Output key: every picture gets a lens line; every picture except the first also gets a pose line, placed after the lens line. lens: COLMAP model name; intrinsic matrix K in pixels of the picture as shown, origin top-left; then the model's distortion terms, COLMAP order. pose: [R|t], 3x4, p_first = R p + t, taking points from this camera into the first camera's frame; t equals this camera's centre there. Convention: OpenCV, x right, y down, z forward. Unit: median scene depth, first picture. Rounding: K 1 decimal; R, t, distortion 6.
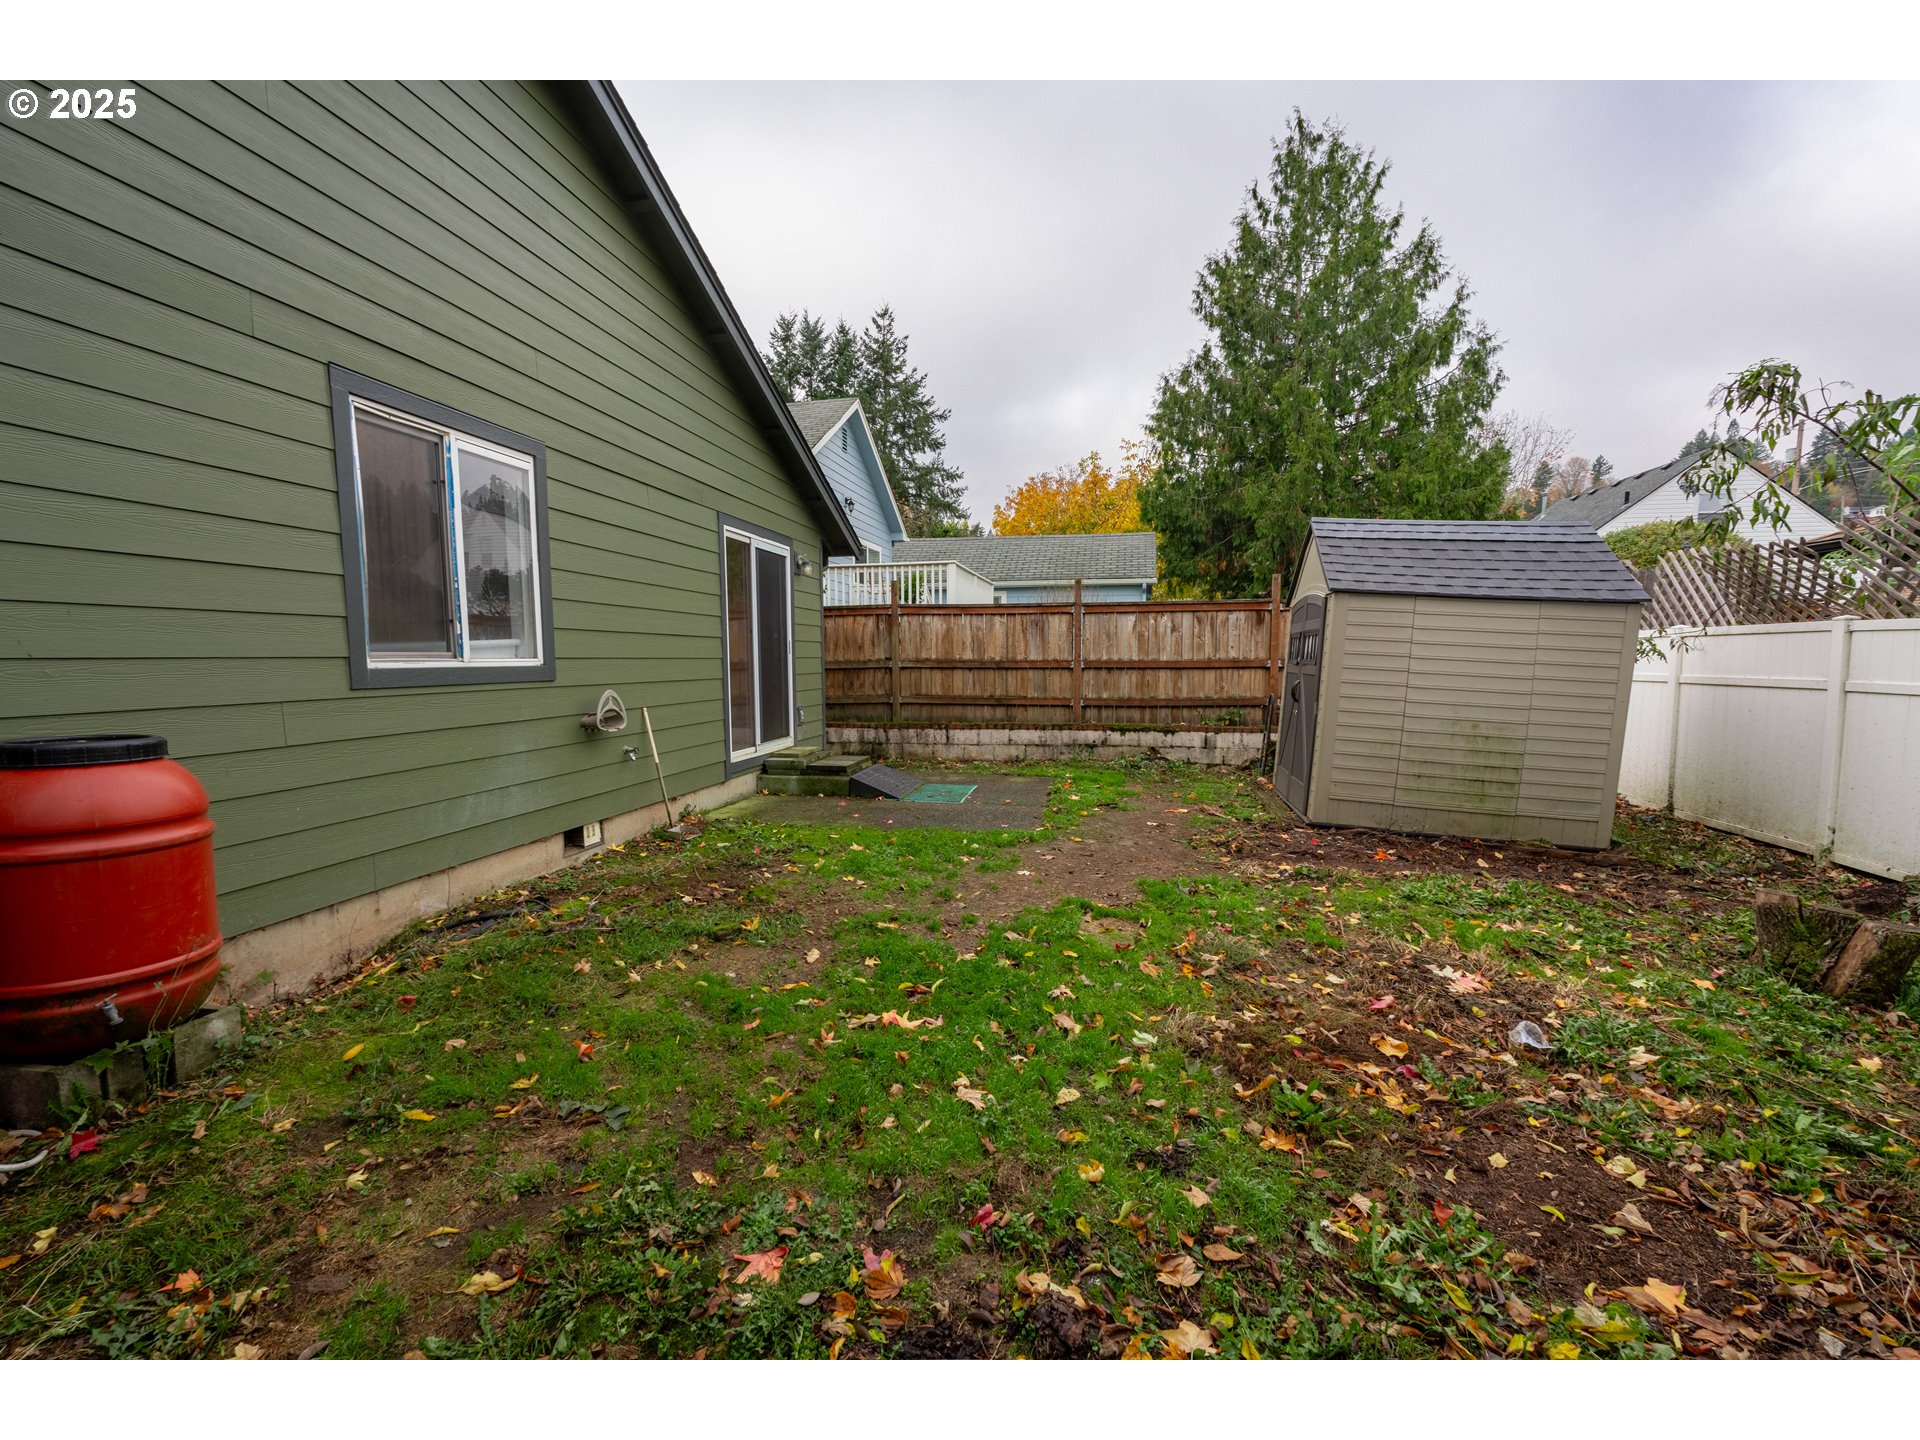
lens RADIAL K [[839.7, 0, 954.5], [0, 839.7, 733.6], [0, 0, 1]] dist [-0.011481, 0.000883]
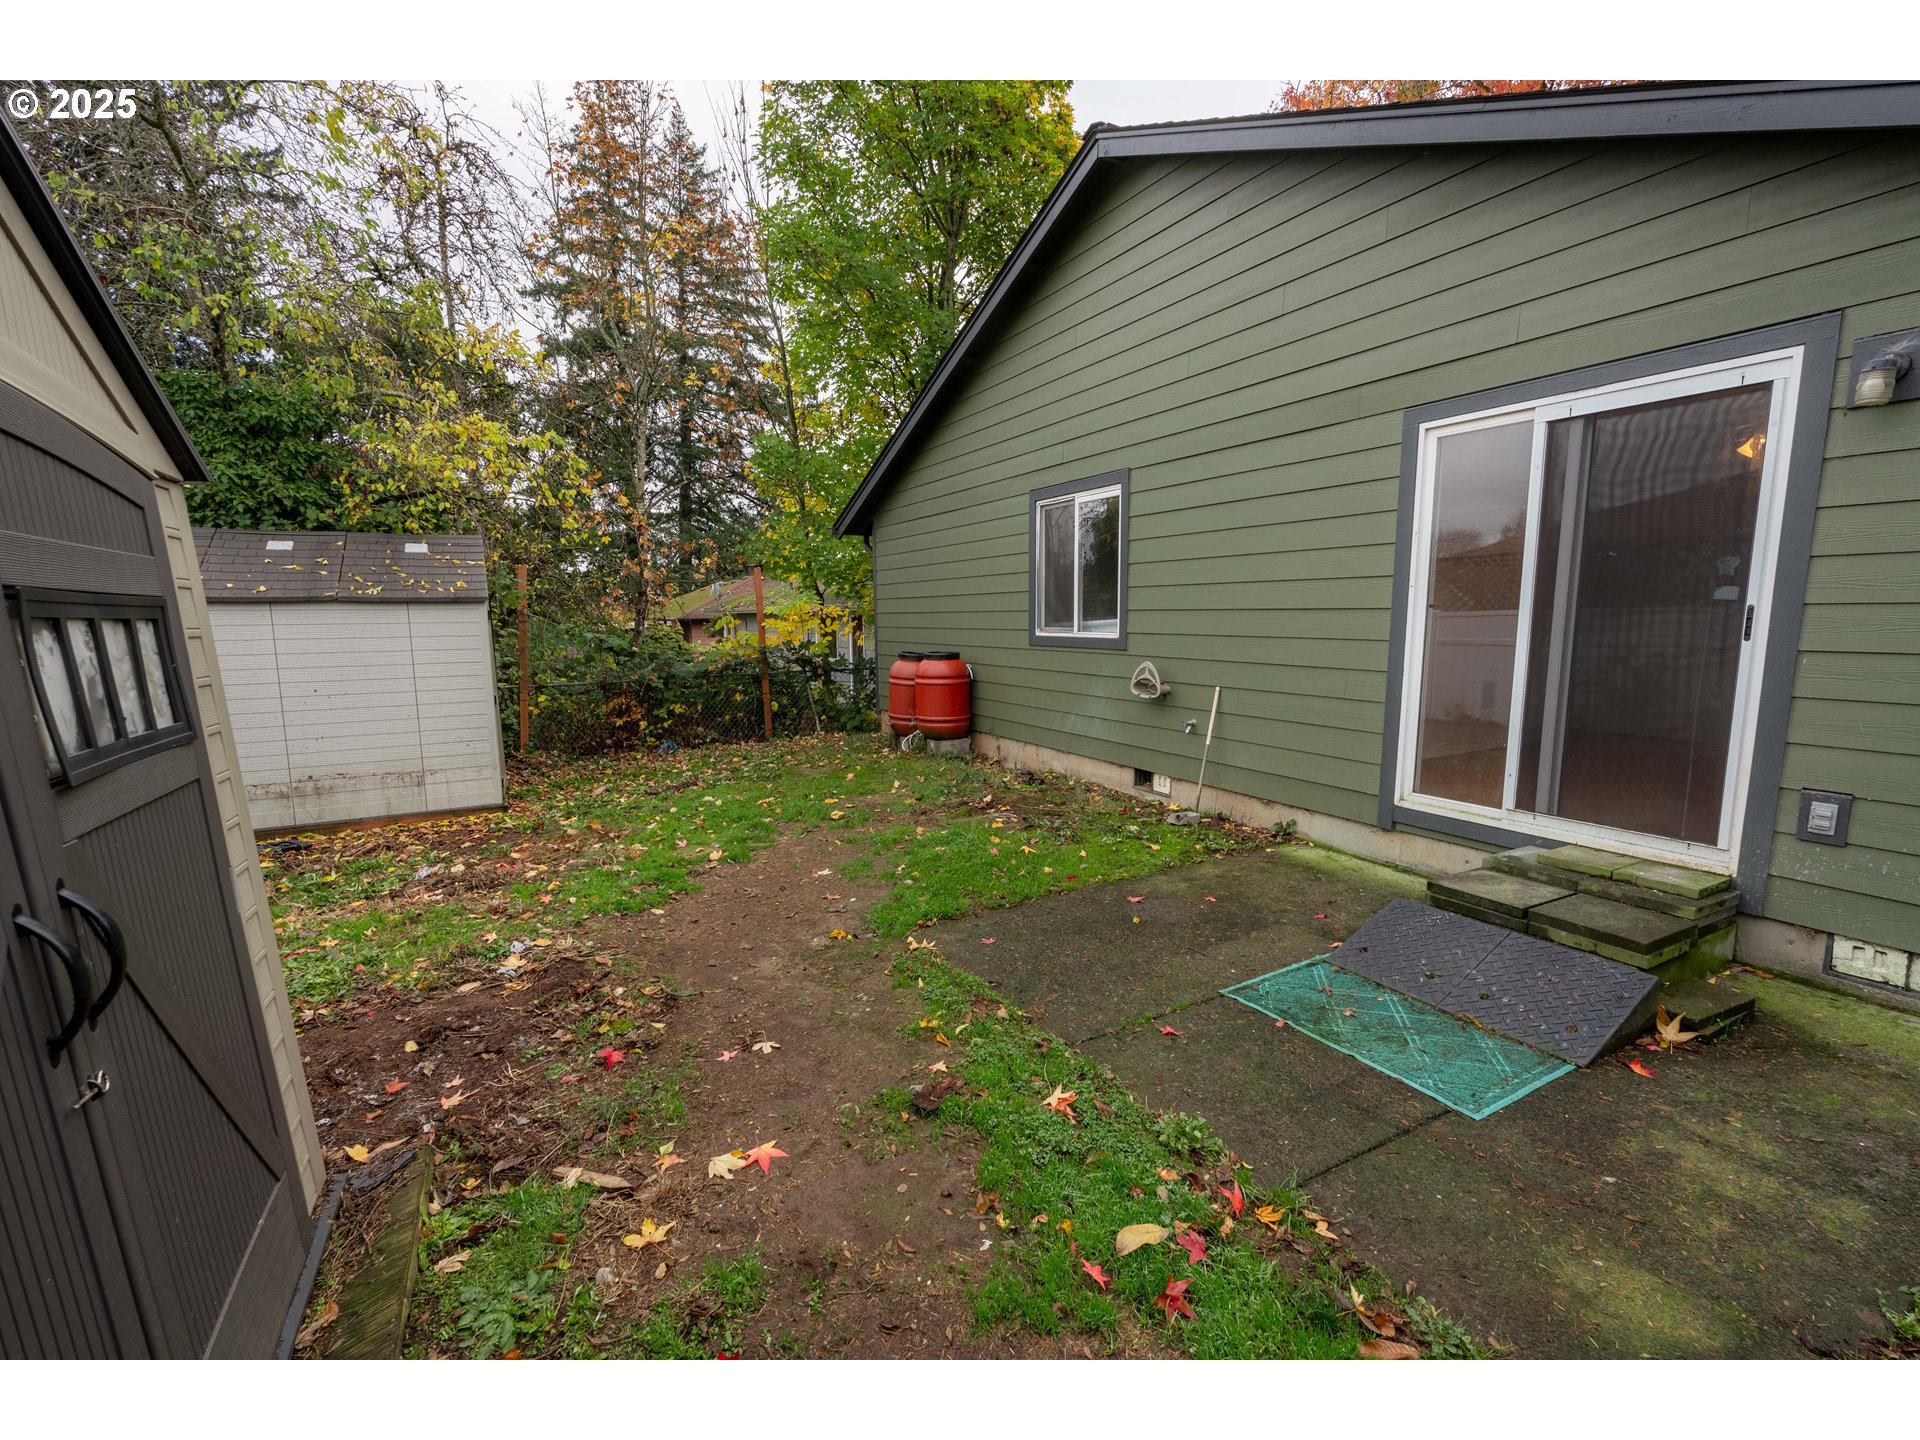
lens RADIAL K [[839.7, 0, 954.5], [0, 839.7, 733.6], [0, 0, 1]] dist [-0.011481, 0.000883]
pose [[-0.774879, 0.099423, -0.624242, 0.581388], [-0.046580, 0.975887, 0.213250, -0.208874], [0.630391, 0.194320, -0.751563, 1.893510]]
